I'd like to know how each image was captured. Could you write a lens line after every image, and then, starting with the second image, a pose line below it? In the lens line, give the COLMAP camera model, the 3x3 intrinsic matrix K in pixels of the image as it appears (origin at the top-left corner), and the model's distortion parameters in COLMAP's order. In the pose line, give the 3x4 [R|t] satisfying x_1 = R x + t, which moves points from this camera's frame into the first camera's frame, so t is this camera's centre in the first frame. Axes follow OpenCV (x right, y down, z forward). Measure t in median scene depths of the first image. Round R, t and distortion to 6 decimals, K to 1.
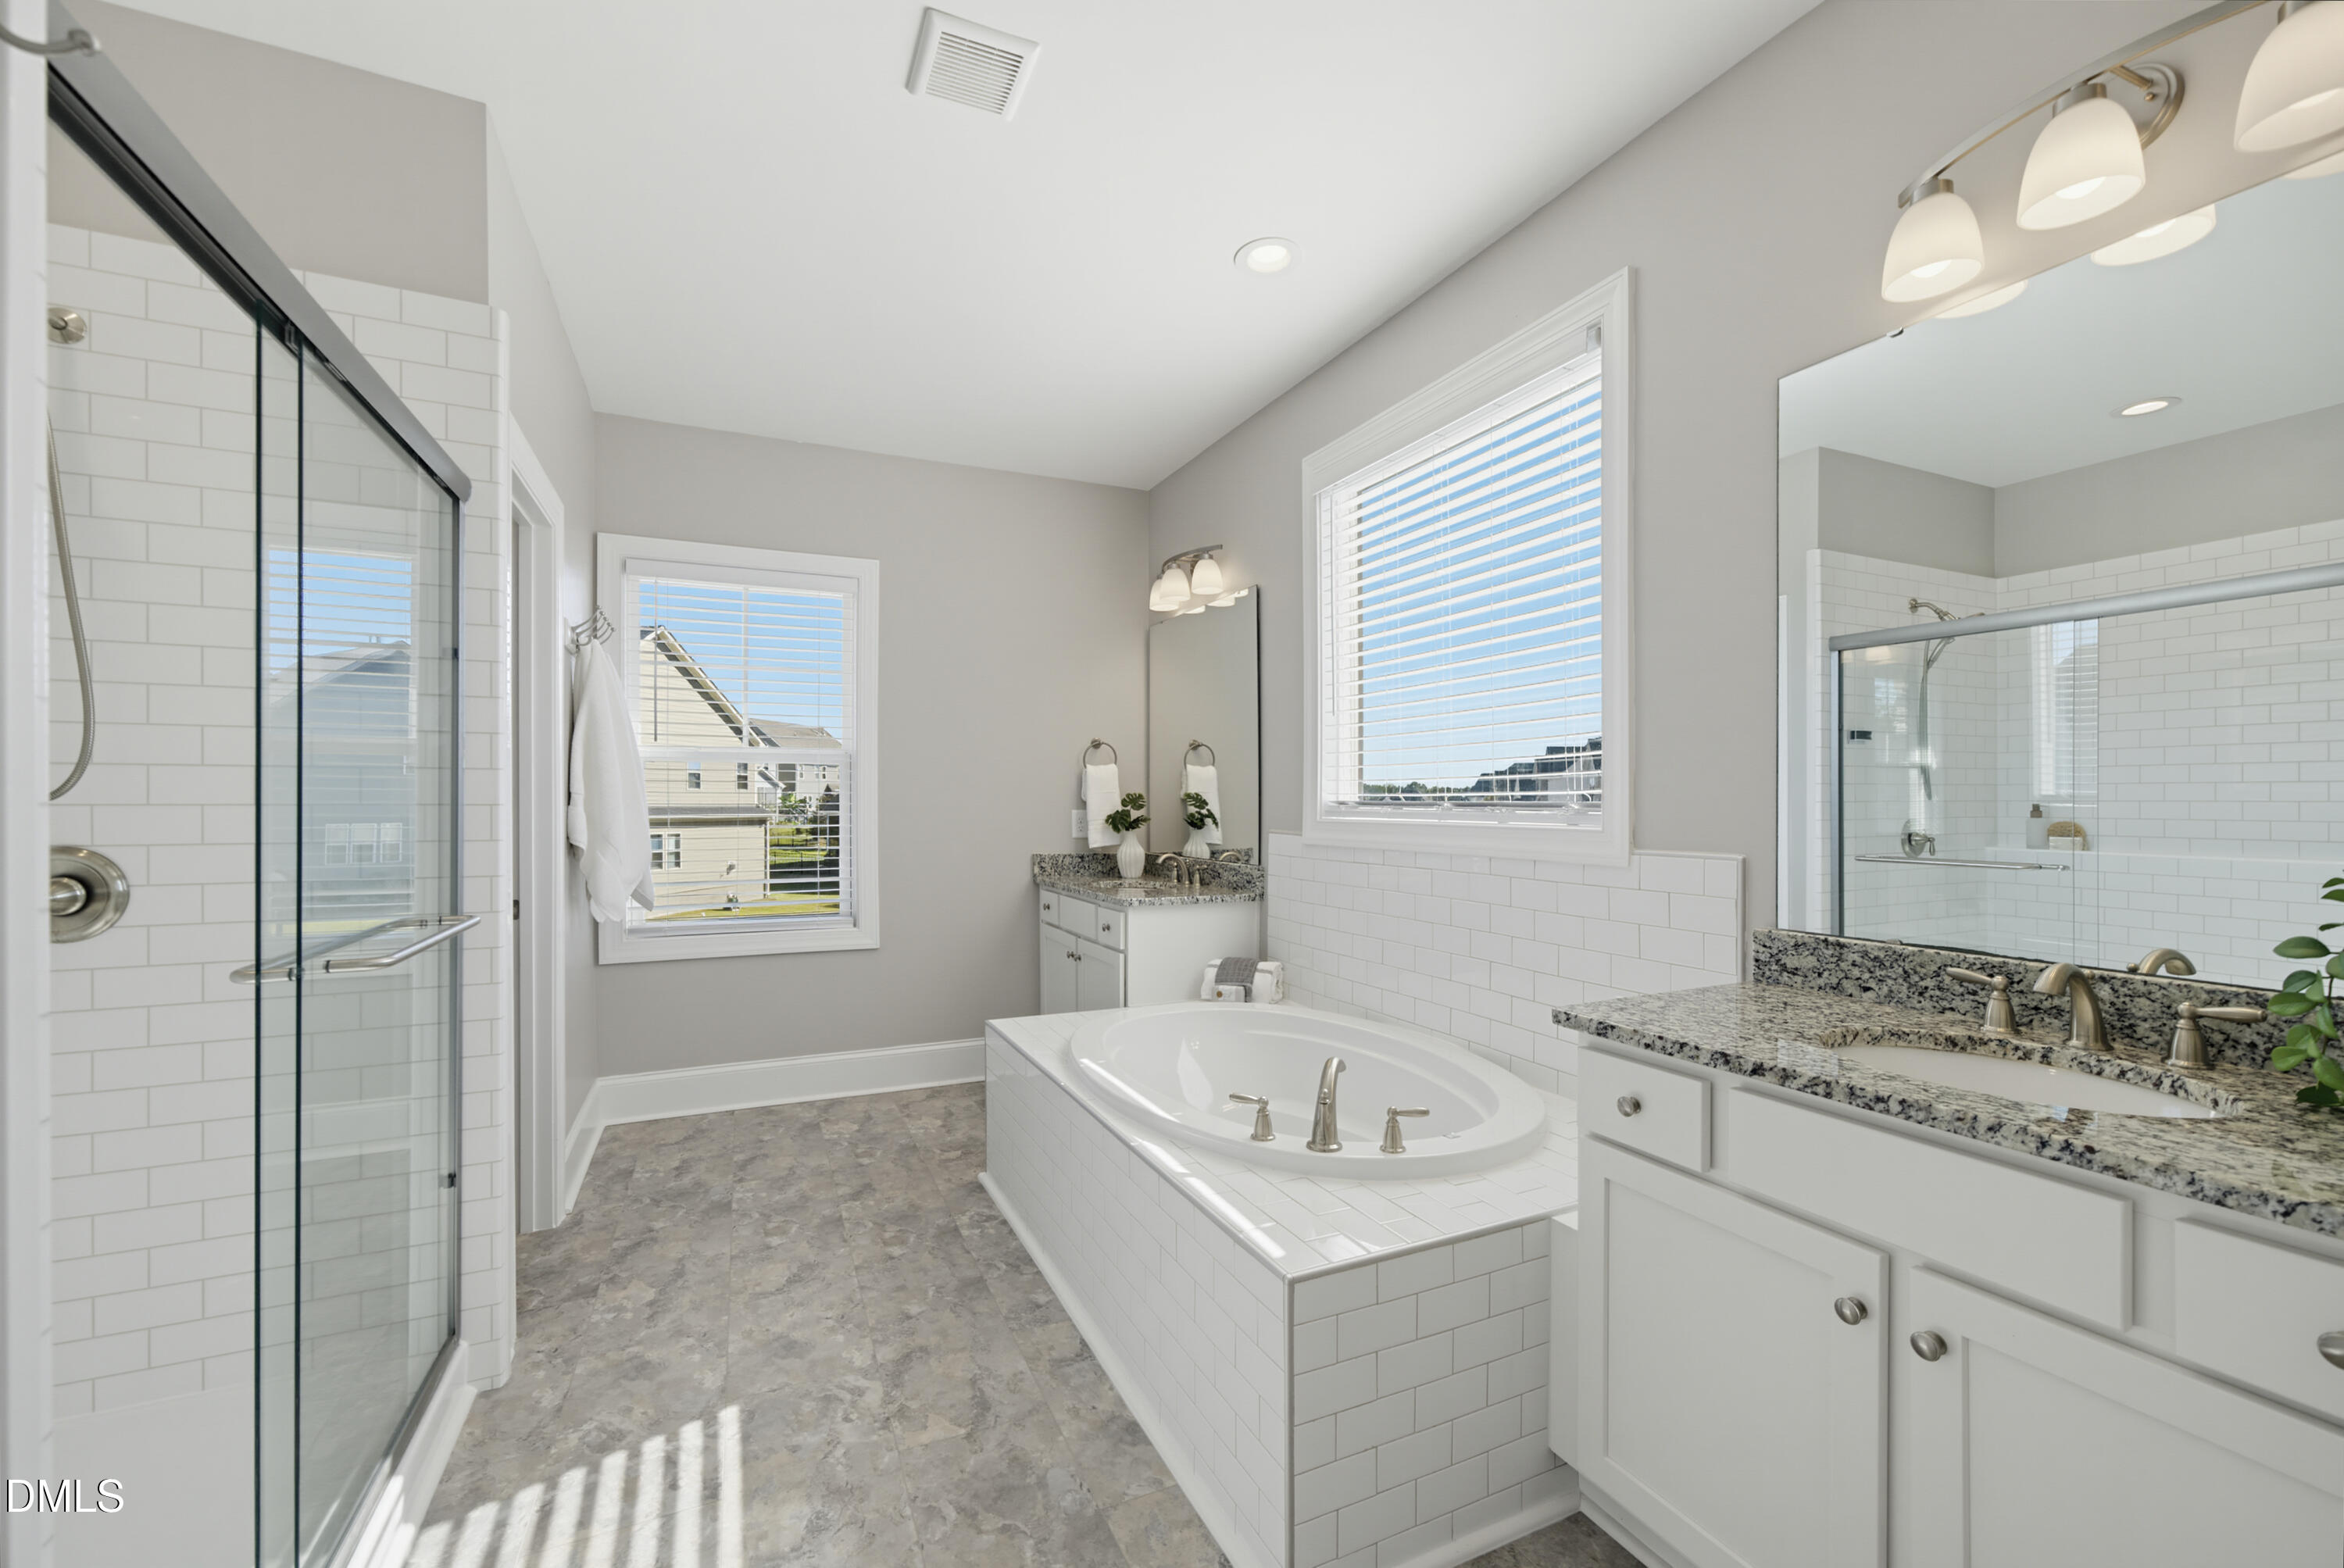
lens RADIAL K [[963.6, 0, 1172.0], [0, 963.6, 784.0], [0, 0, 1]] dist [-0.000156, -0.000079]
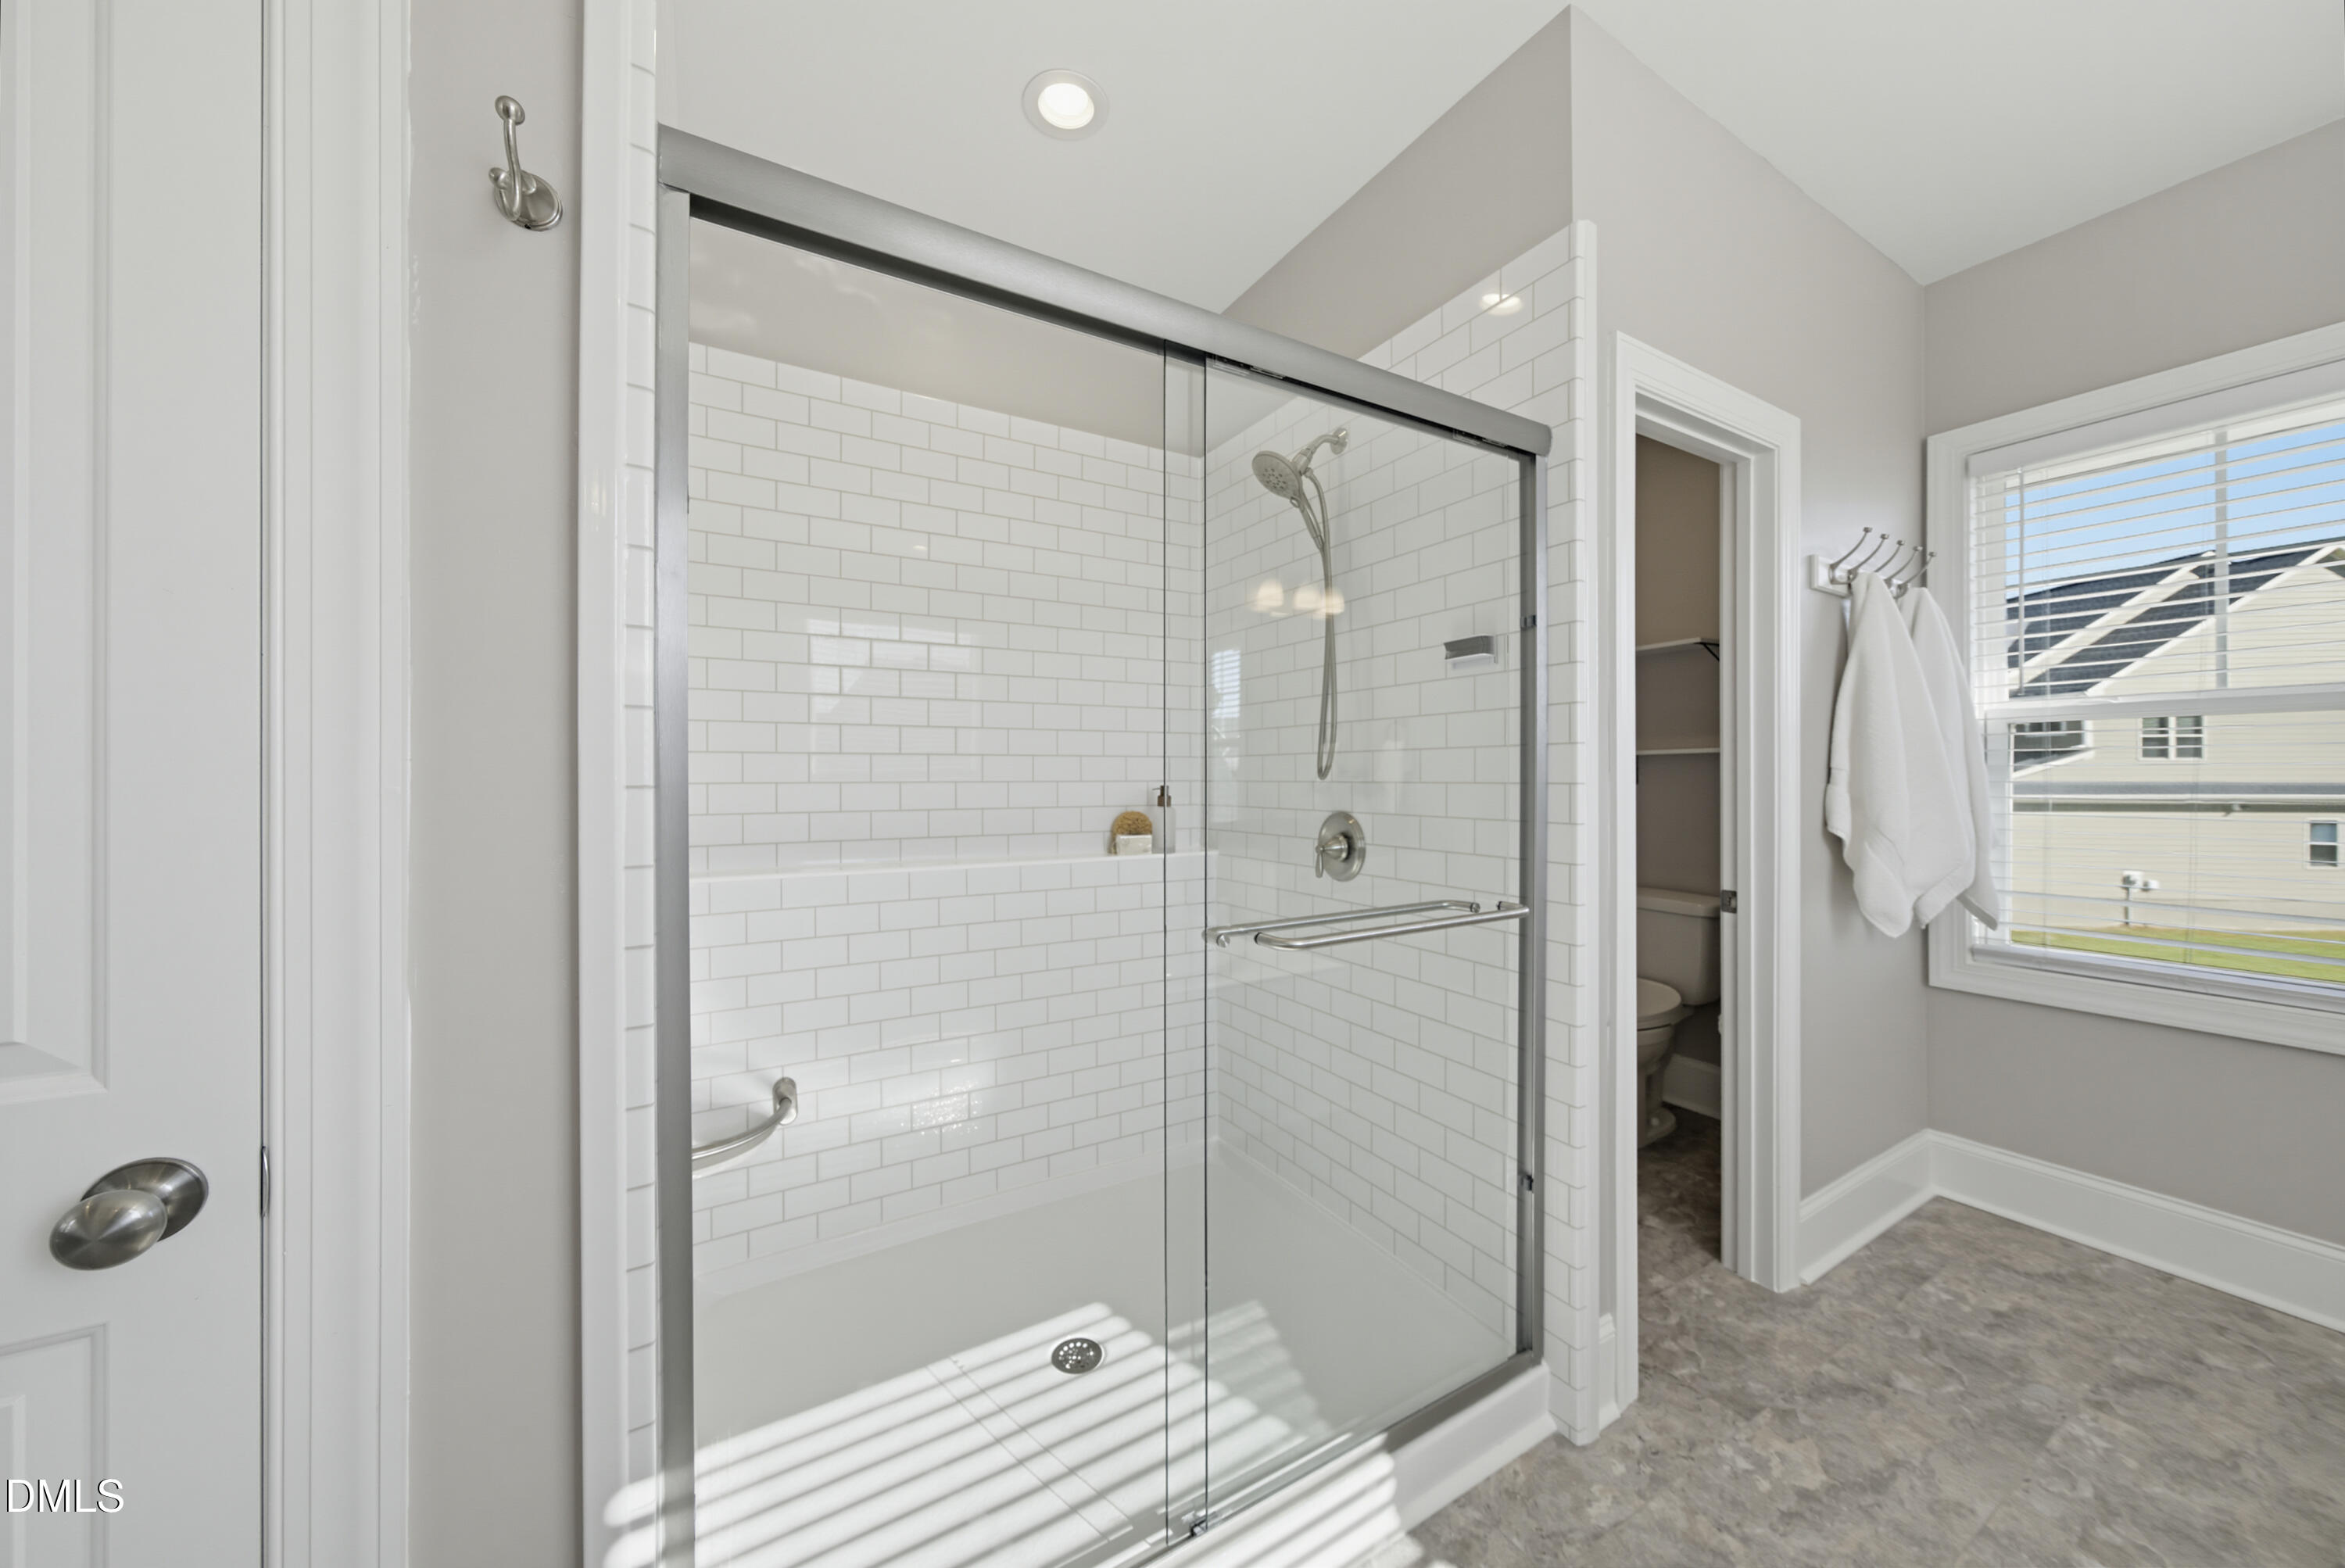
lens RADIAL K [[797.3, 0, 1172.7], [0, 797.3, 780.3], [0, 0, 1]] dist [-0.000786, -0.000263]
pose [[0.092407, 0.004085, -0.995713, -0.005468], [0.019290, 0.999797, 0.005892, 0.004293], [0.995534, -0.019752, 0.092309, 0.423297]]
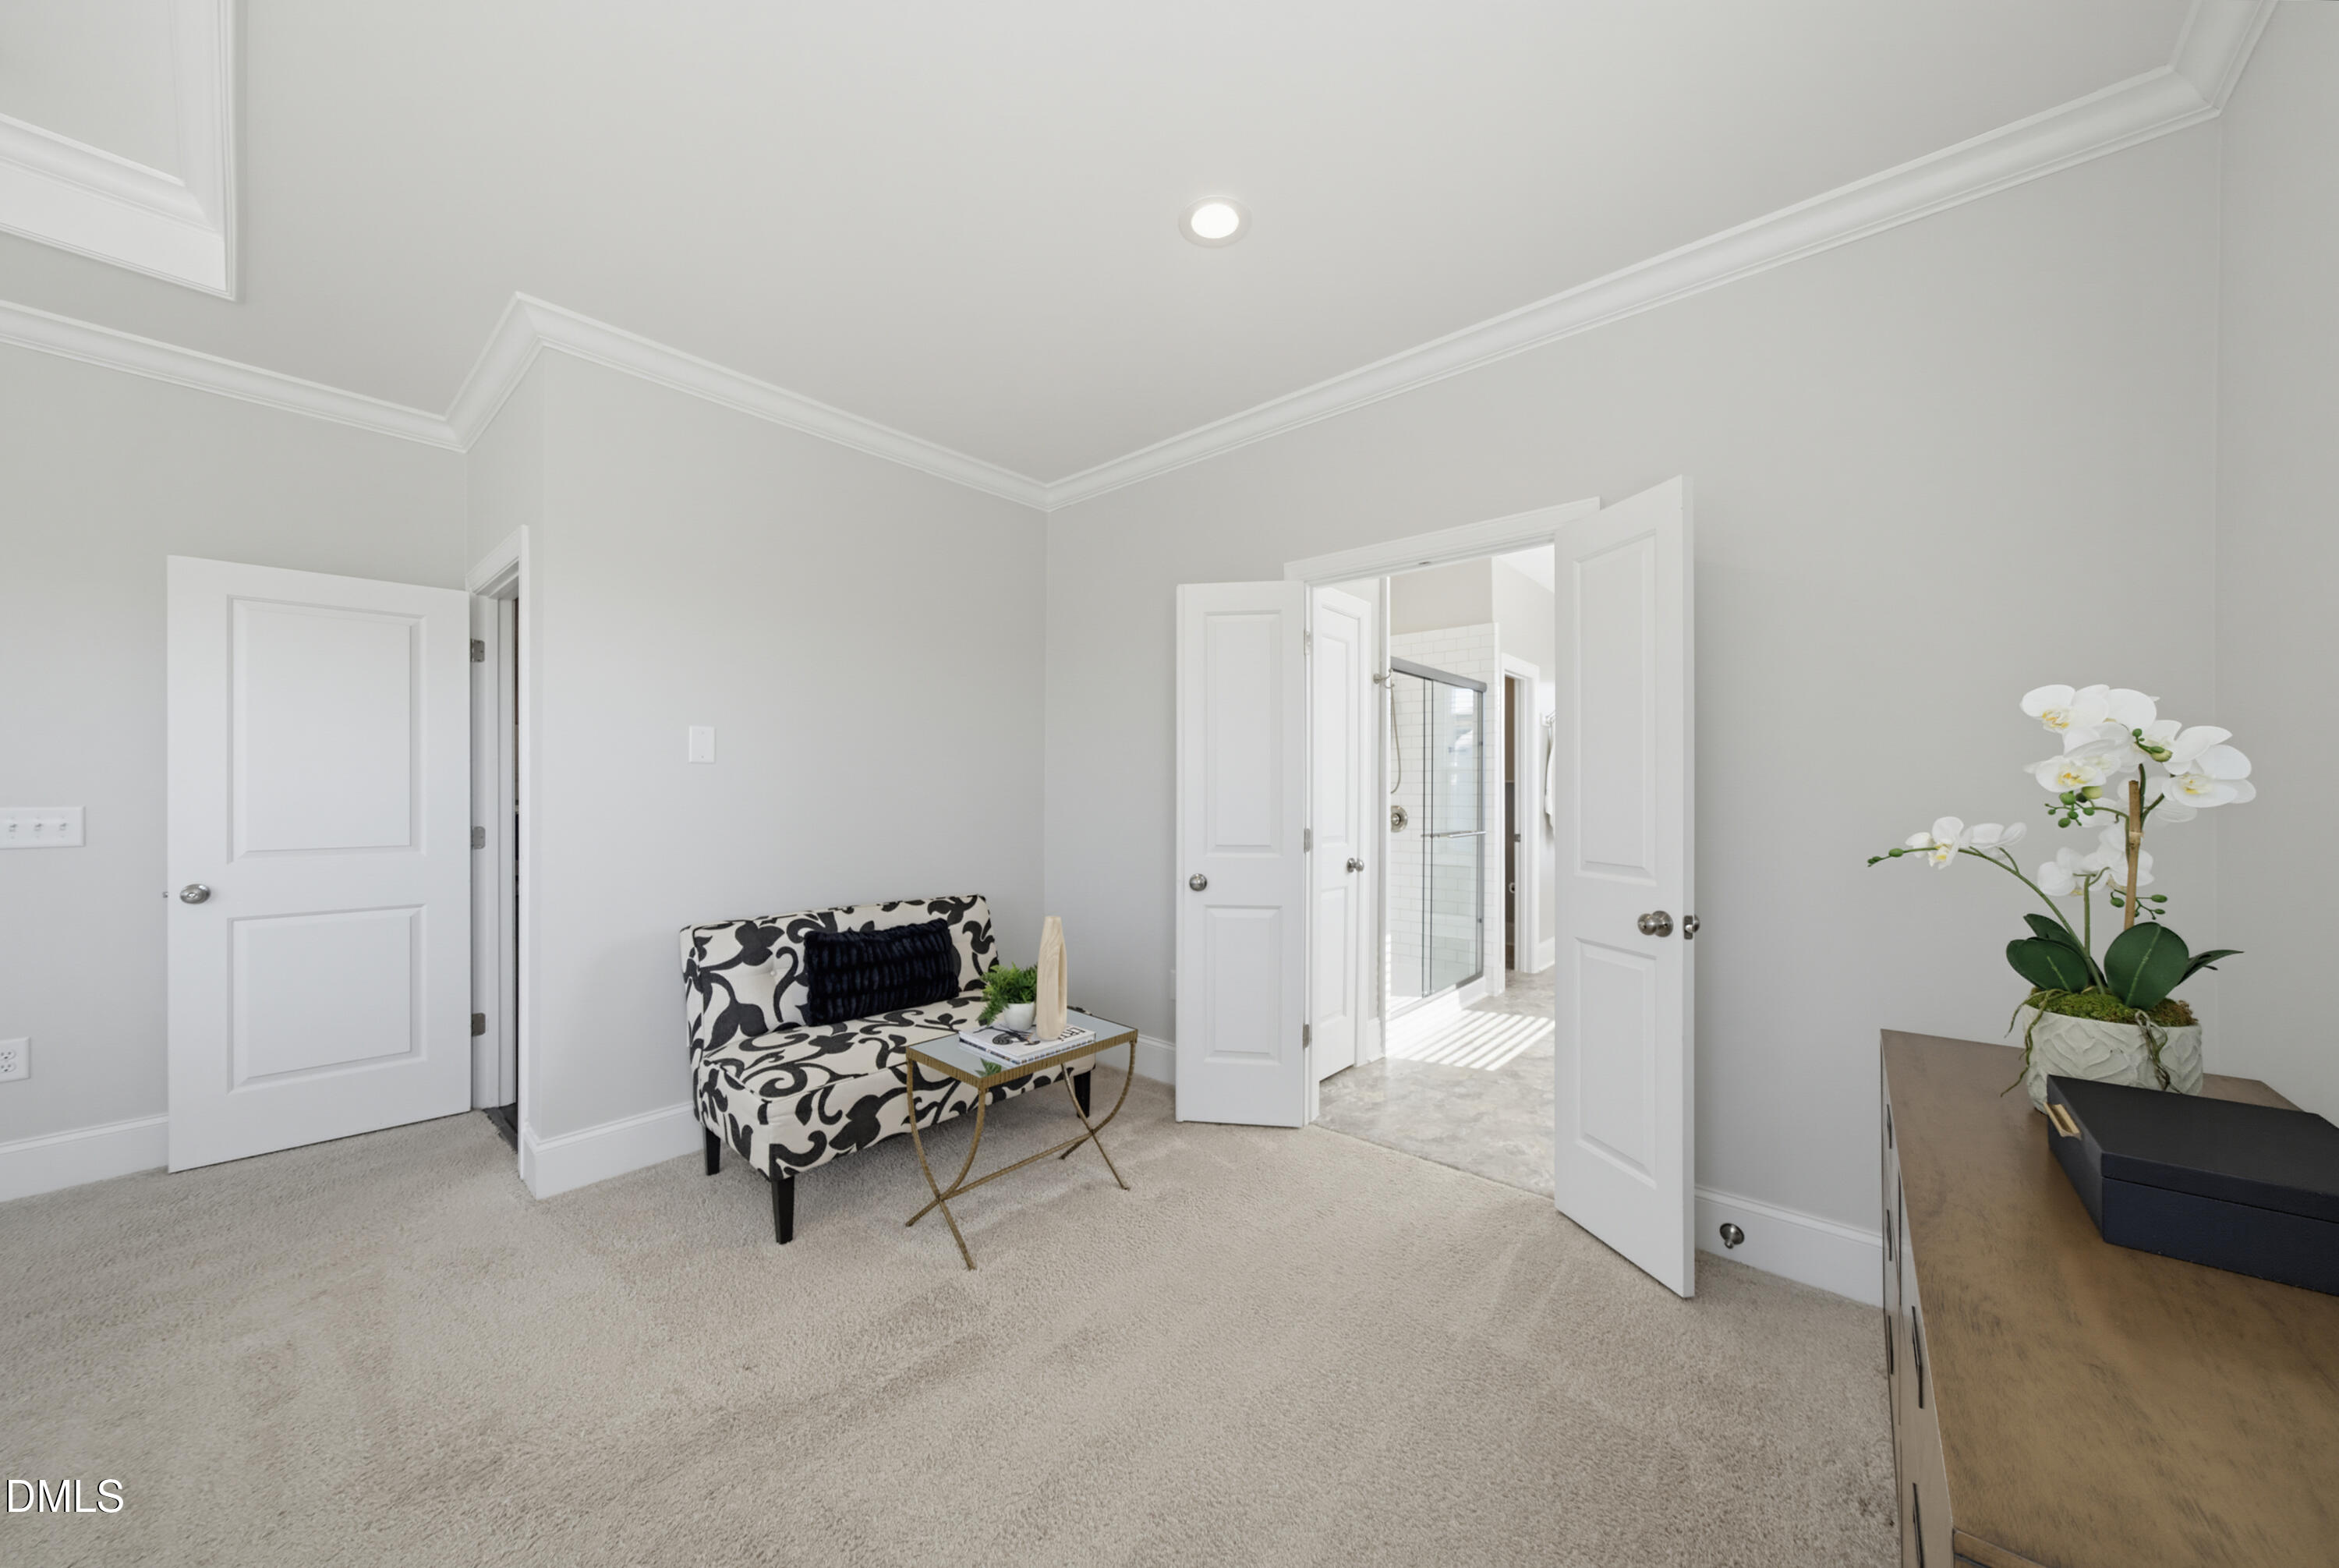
lens RADIAL K [[795.3, 0, 1169.7], [0, 795.3, 780.3], [0, 0, 1]] dist [-0.000786, -0.000263]
pose [[0.410198, -0.003189, -0.911991, 0.806538], [0.001054, 0.999995, -0.003022, -0.014636], [0.911996, 0.000278, 0.410199, -0.653946]]
